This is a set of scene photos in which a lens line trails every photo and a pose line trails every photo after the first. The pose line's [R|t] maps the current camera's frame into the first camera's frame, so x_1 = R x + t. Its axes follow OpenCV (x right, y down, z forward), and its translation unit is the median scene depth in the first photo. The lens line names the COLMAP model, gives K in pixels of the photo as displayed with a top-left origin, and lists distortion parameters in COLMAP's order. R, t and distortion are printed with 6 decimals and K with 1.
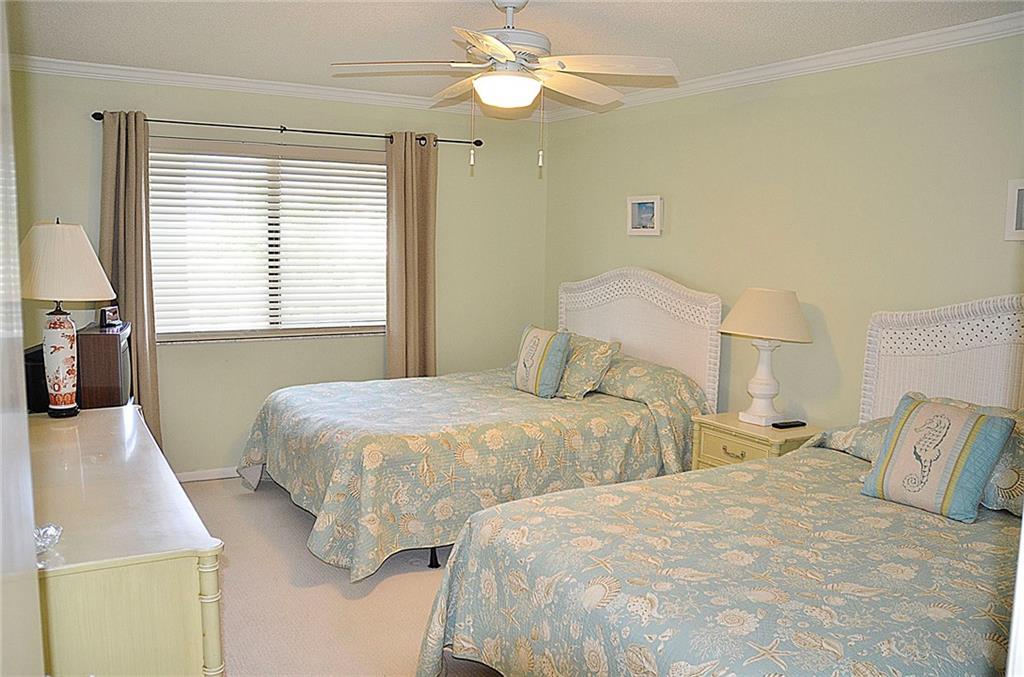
lens RADIAL K [[803.9, 0, 536.9], [0, 803.9, 320.0], [0, 0, 1]] dist [-0.115708, 0.068325]
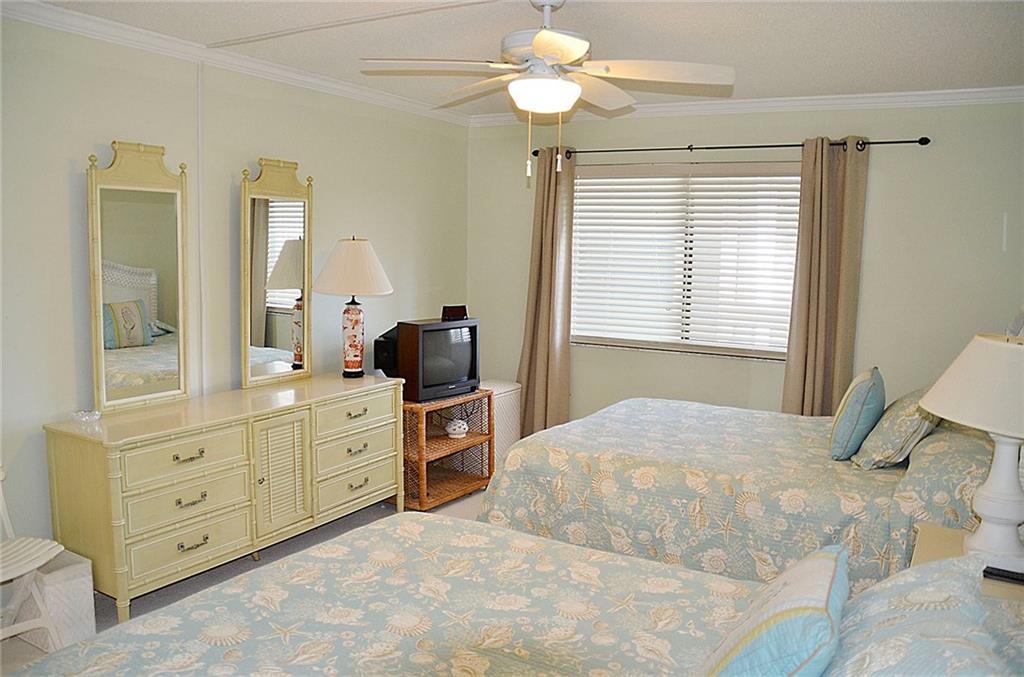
lens RADIAL K [[803.9, 0, 536.9], [0, 803.9, 320.0], [0, 0, 1]] dist [-0.115708, 0.068325]
pose [[0.526081, 0.071445, -0.847428, 0.582364], [-0.096444, 0.995049, 0.024018, -0.033569], [0.844948, 0.069094, 0.530367, 0.383314]]
